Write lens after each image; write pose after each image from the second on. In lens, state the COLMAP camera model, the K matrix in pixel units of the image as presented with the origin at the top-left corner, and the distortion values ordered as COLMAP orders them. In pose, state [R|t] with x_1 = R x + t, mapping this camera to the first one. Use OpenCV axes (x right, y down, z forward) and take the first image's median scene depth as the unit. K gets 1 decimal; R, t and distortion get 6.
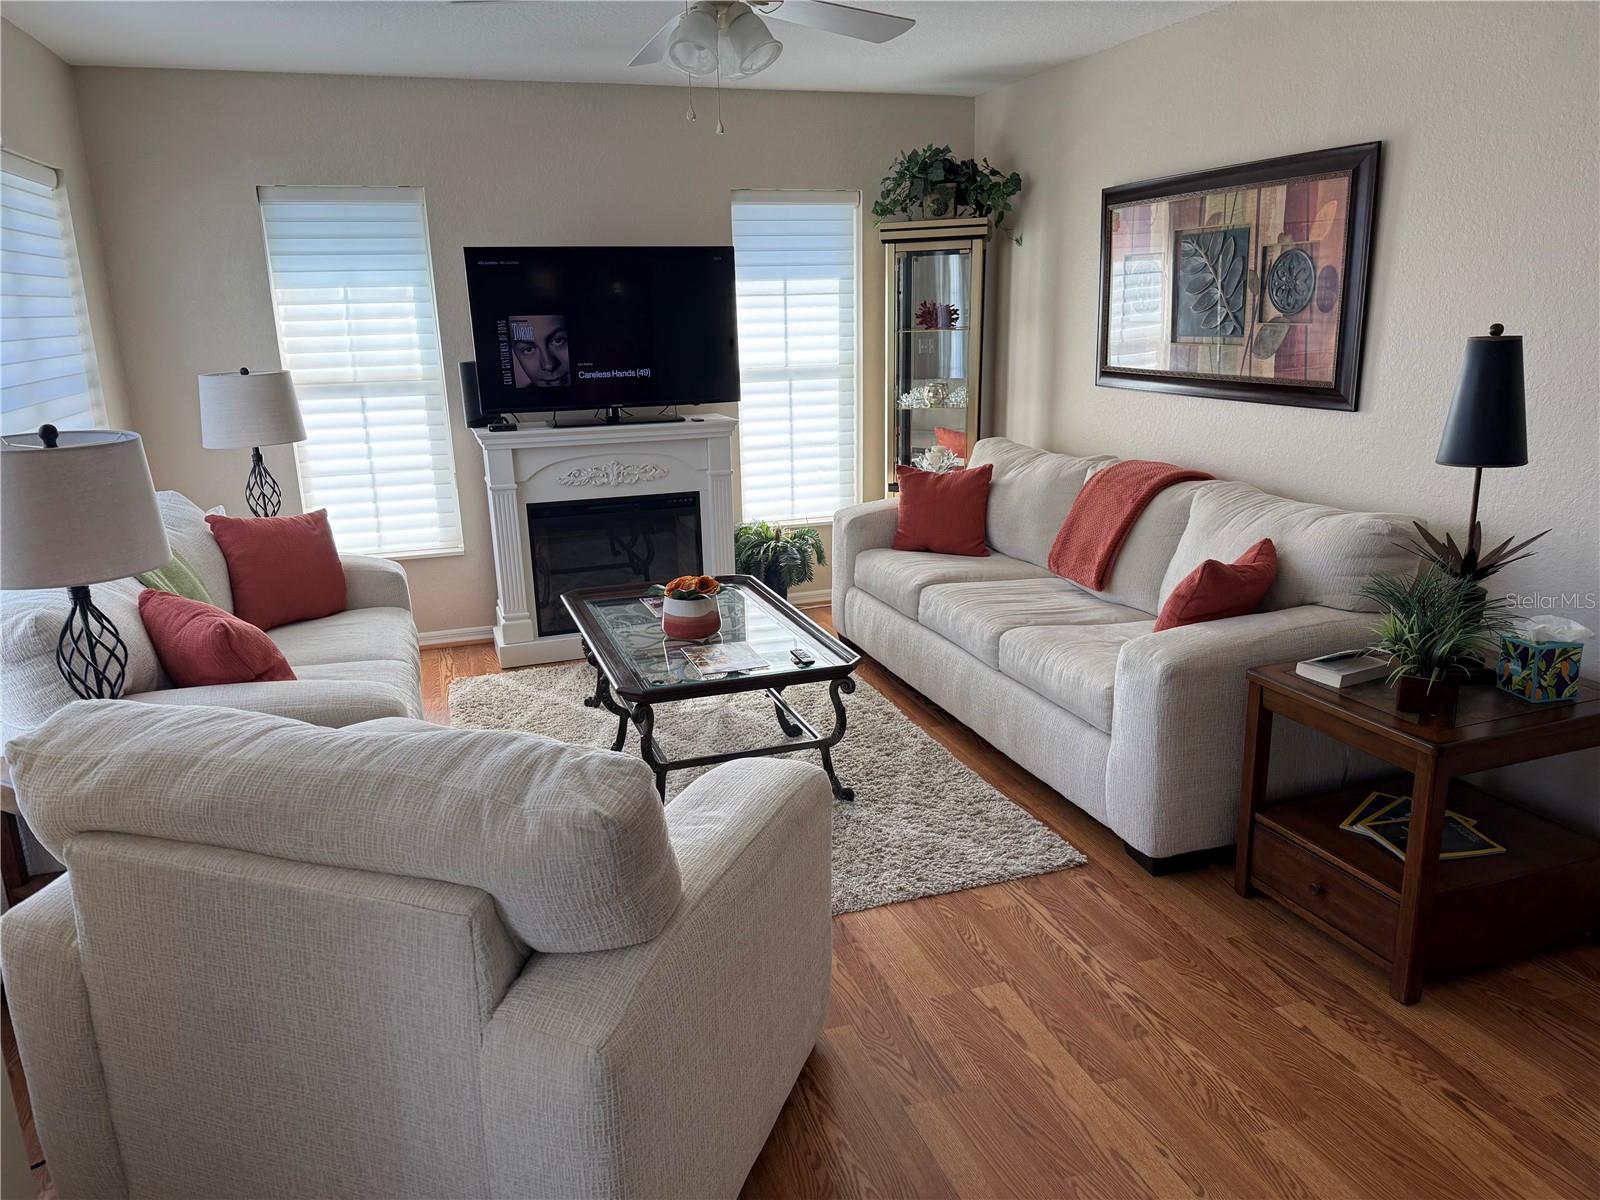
lens RADIAL K [[1133.0, 0, 785.2], [0, 1133.0, 600.7], [0, 0, 1]] dist [0.066305, -0.051006]
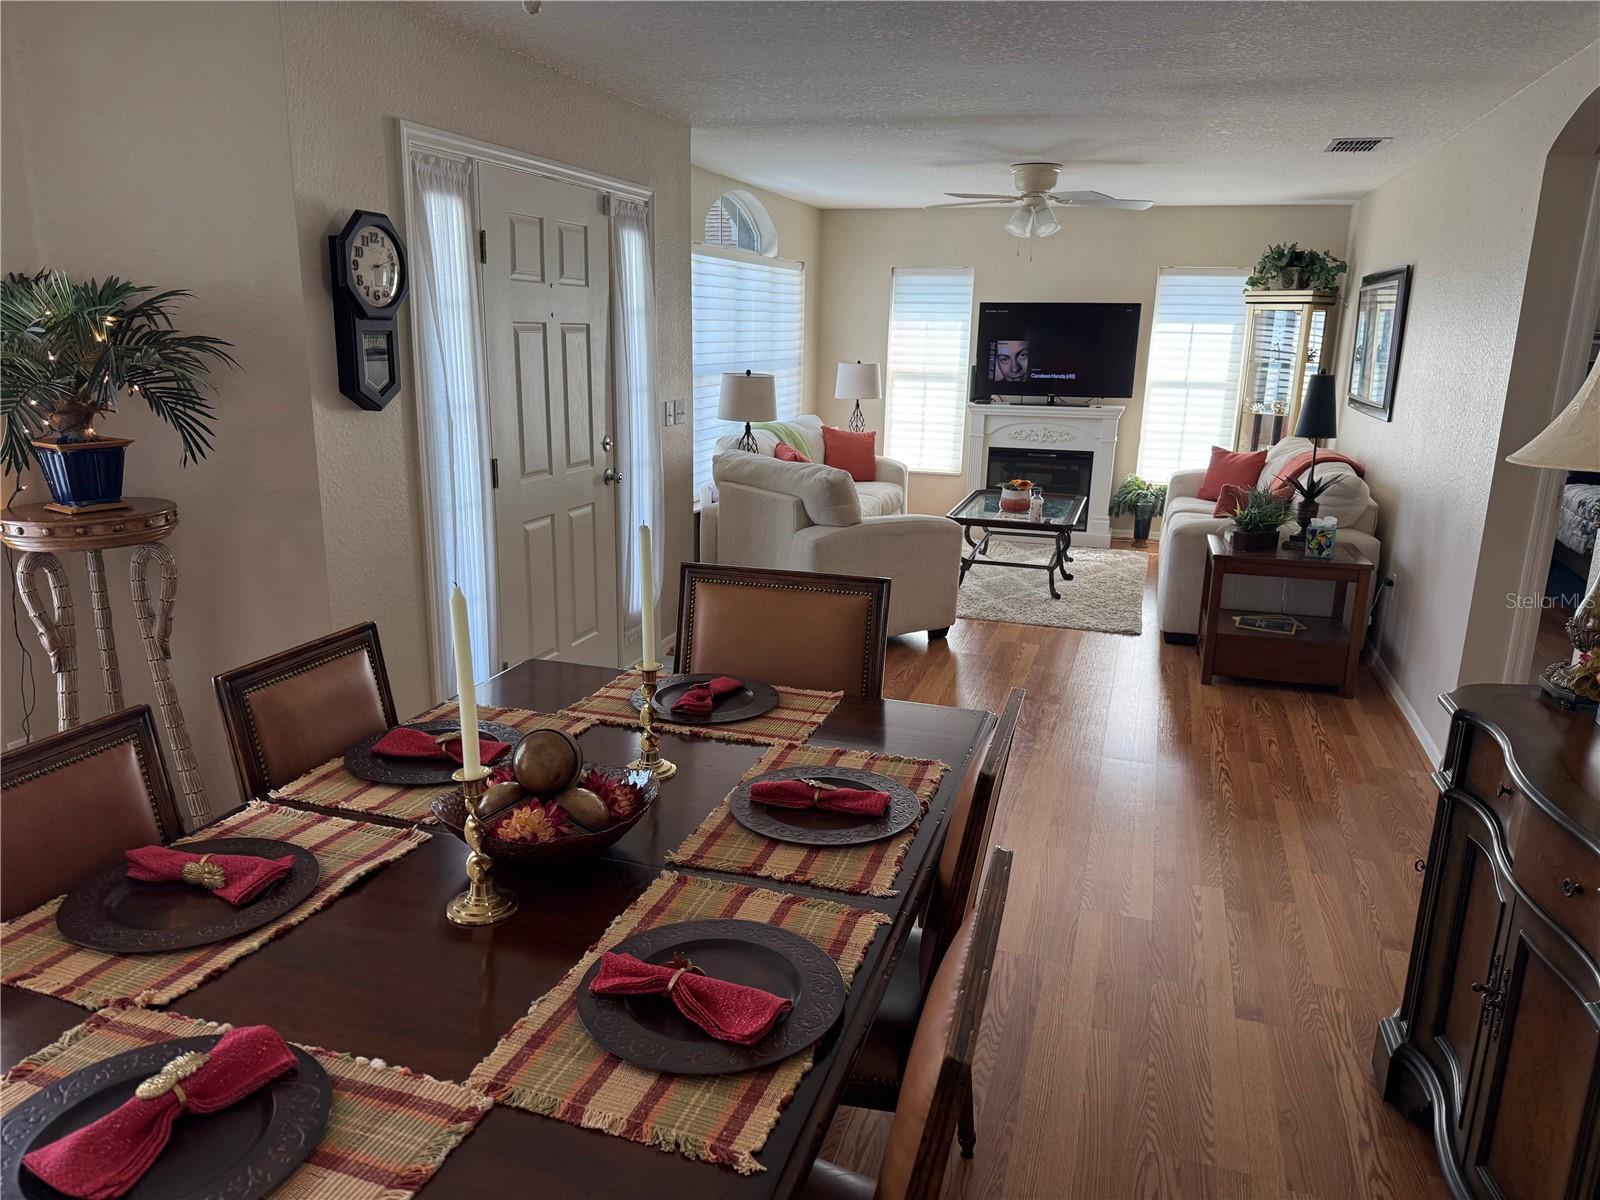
lens RADIAL K [[1133.0, 0, 796.0], [0, 1133.0, 608.8], [0, 0, 1]] dist [0.066305, -0.051006]
pose [[0.810435, 0.182509, -0.556674, 0.561056], [-0.185845, 0.981247, 0.051145, 0.128950], [0.555569, 0.062006, 0.829155, -0.620853]]
